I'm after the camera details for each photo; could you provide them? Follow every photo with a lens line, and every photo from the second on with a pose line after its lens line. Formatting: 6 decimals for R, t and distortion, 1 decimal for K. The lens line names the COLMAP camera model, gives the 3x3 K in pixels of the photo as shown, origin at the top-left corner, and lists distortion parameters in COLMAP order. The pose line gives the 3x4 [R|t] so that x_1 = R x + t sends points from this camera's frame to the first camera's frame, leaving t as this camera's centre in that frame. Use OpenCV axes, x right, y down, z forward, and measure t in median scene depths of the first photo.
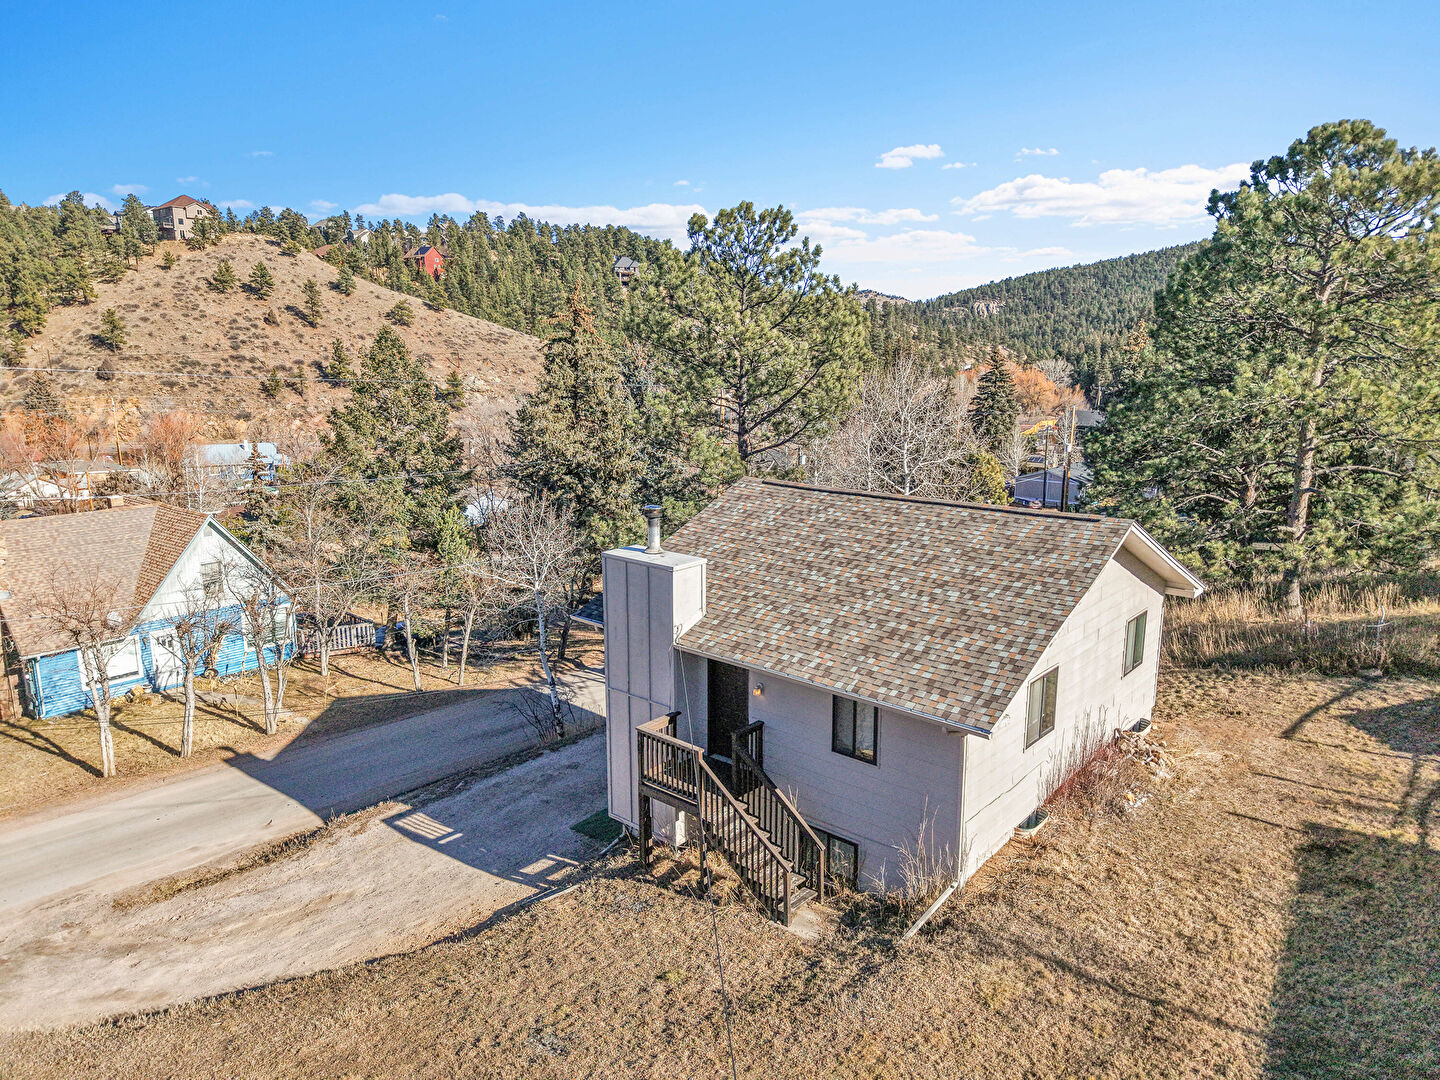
lens RADIAL K [[963.4, 0, 725.9], [0, 963.4, 544.7], [0, 0, 1]] dist [0.022940, -0.026781]
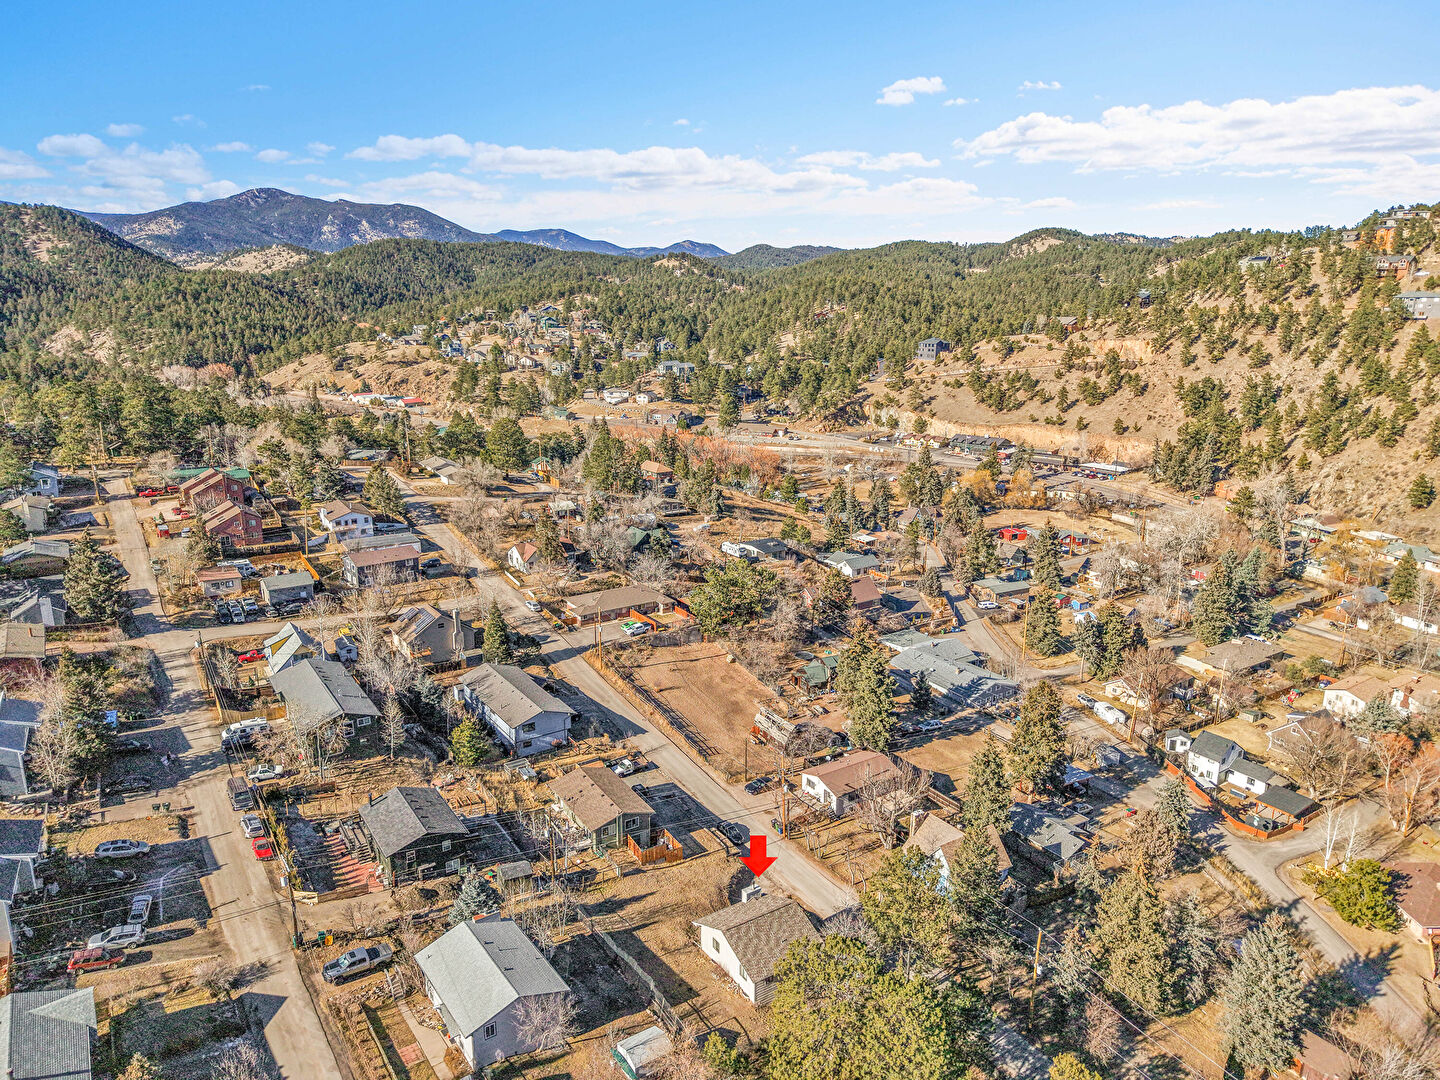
lens RADIAL K [[963.4, 0, 725.9], [0, 963.4, 544.7], [0, 0, 1]] dist [0.022940, -0.026781]
pose [[-0.279220, 0.235627, -0.930868, 0.351537], [-0.197570, 0.934586, 0.295830, -0.259765], [0.939682, 0.266513, -0.214402, 0.114122]]
